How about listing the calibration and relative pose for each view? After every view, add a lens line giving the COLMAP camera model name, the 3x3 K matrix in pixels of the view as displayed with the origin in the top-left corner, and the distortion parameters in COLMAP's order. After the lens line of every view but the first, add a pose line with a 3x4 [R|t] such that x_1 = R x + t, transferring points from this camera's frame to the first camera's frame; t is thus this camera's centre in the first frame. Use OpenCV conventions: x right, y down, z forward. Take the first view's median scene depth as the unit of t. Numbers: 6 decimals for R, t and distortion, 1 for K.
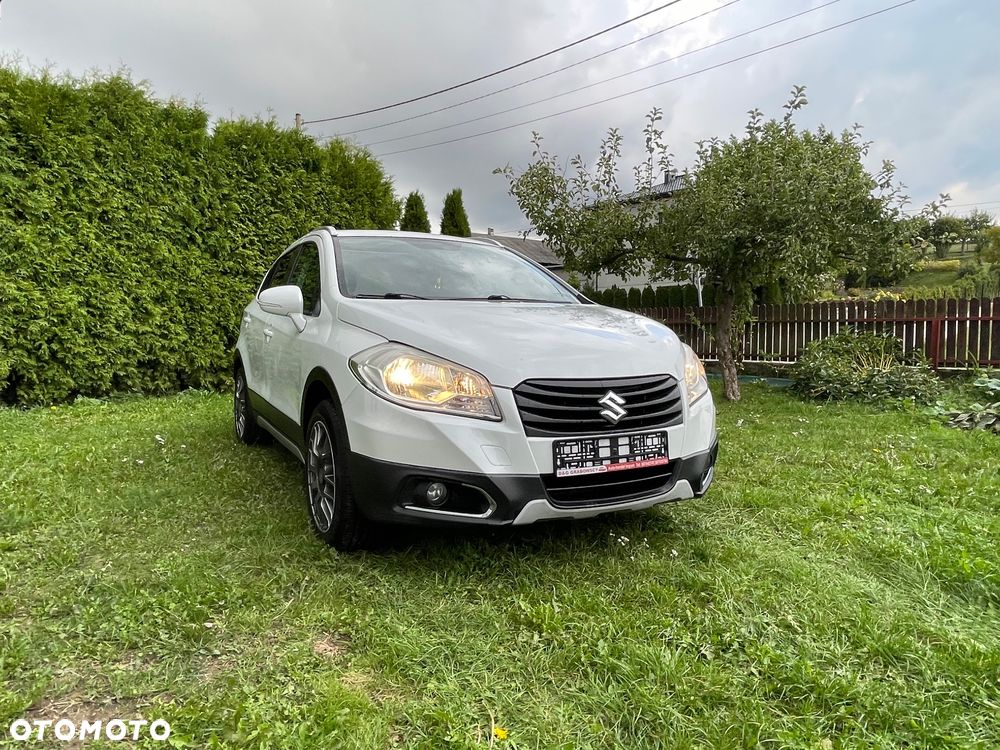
lens RADIAL K [[671.7, 0, 504.4], [0, 671.7, 374.5], [0, 0, 1]] dist [-0.001554, -0.002640]
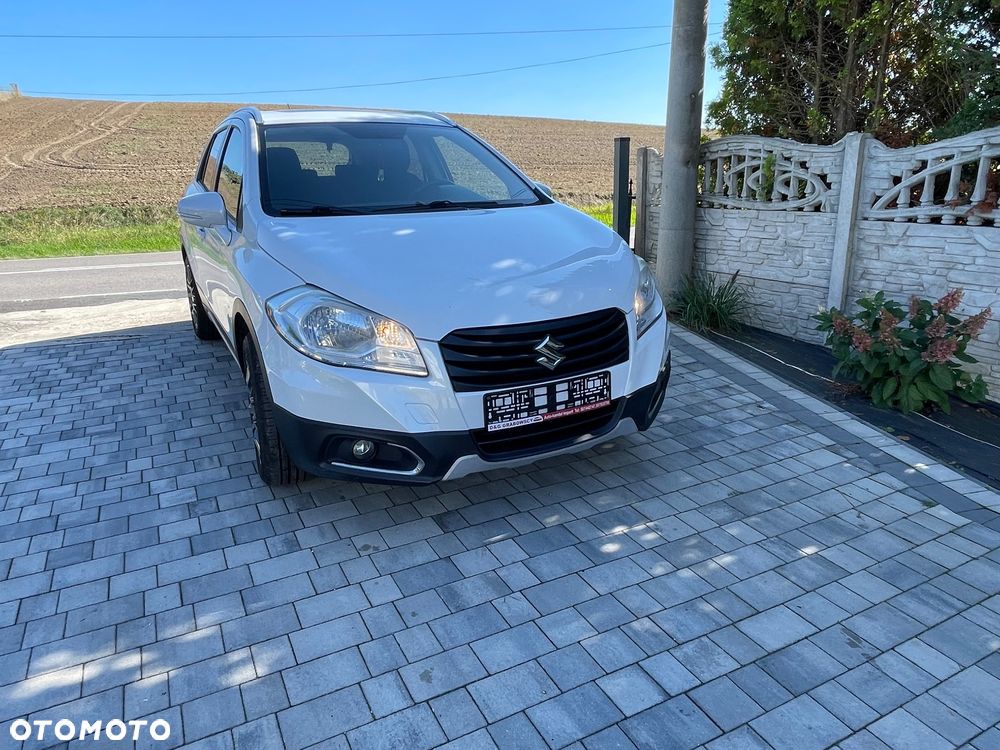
lens RADIAL K [[671.7, 0, 498.7], [0, 671.7, 372.1], [0, 0, 1]] dist [-0.001554, -0.002640]
pose [[0.999907, -0.013628, -0.001038, 0.086863], [0.013471, 0.969841, 0.243366, -0.147544], [-0.002310, -0.243357, 0.969934, 0.085933]]
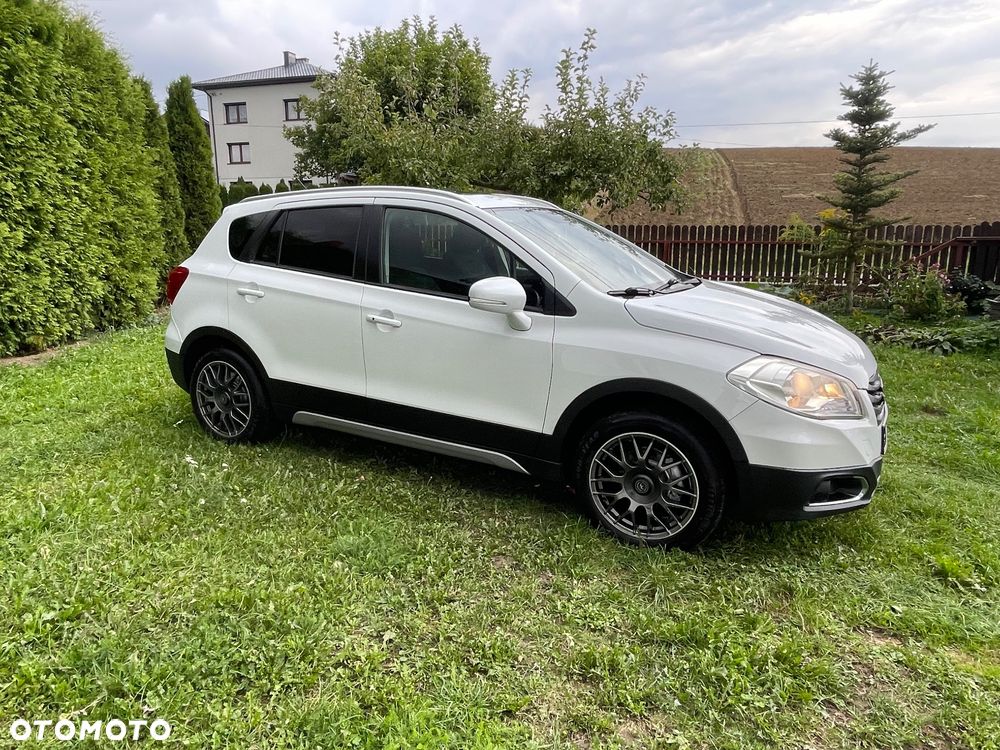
lens RADIAL K [[671.7, 0, 494.6], [0, 671.7, 373.1], [0, 0, 1]] dist [-0.001554, -0.002640]
pose [[0.844442, -0.115571, 0.523031, -1.051947], [0.032275, 0.985650, 0.165685, -0.203671], [-0.534674, -0.123031, 0.836054, 0.336852]]
